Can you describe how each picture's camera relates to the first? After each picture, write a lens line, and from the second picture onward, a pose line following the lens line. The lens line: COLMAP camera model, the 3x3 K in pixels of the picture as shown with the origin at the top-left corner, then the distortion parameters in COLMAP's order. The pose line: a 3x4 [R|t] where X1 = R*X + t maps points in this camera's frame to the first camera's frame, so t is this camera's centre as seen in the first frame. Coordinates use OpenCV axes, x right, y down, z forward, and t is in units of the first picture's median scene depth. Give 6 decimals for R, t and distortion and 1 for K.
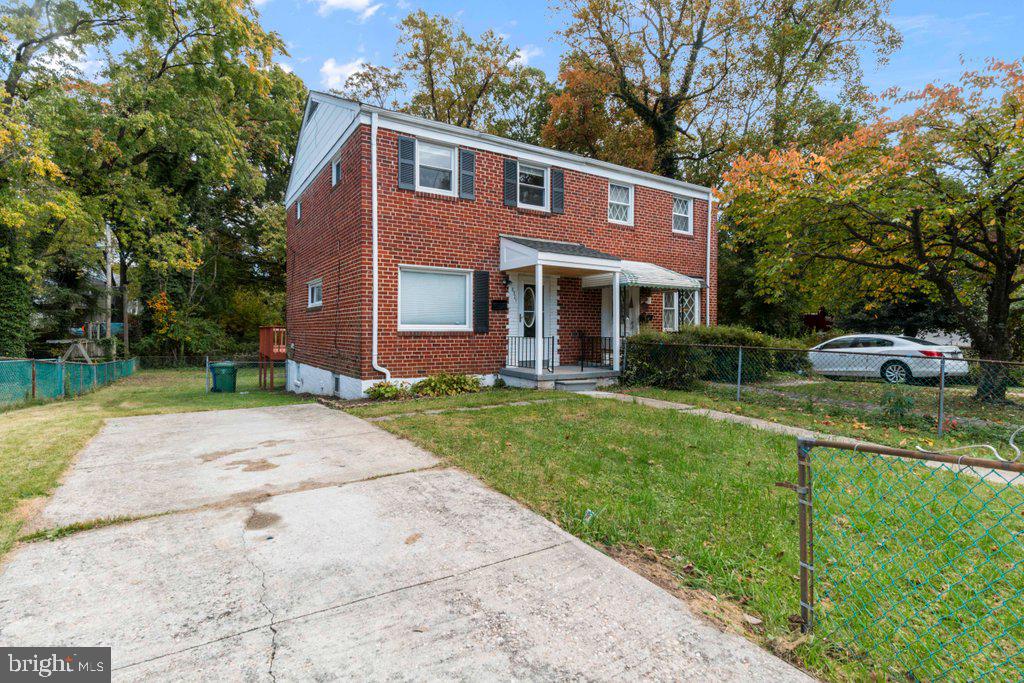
lens RADIAL K [[537.0, 0, 523.8], [0, 537.0, 327.3], [0, 0, 1]] dist [-0.005731, -0.000076]
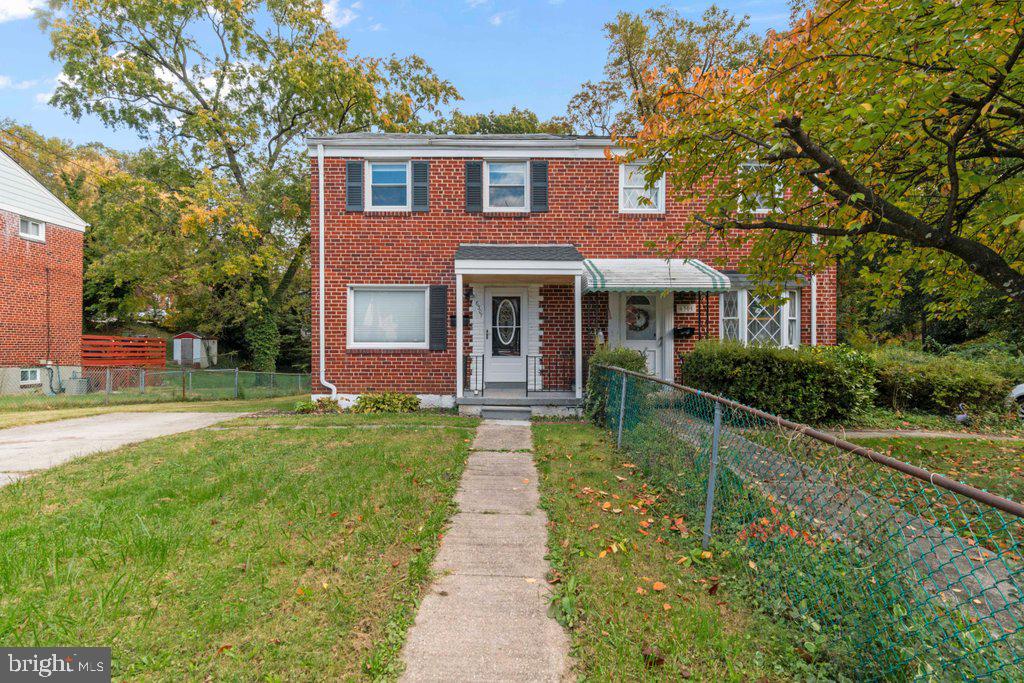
lens RADIAL K [[547.3, 0, 515.9], [0, 547.3, 344.3], [0, 0, 1]] dist [0.000508, -0.000014]
pose [[0.826477, -0.006297, -0.562935, 0.591099], [0.003532, 0.999976, -0.006000, 0.005588], [0.562959, 0.002970, 0.826480, 0.287775]]
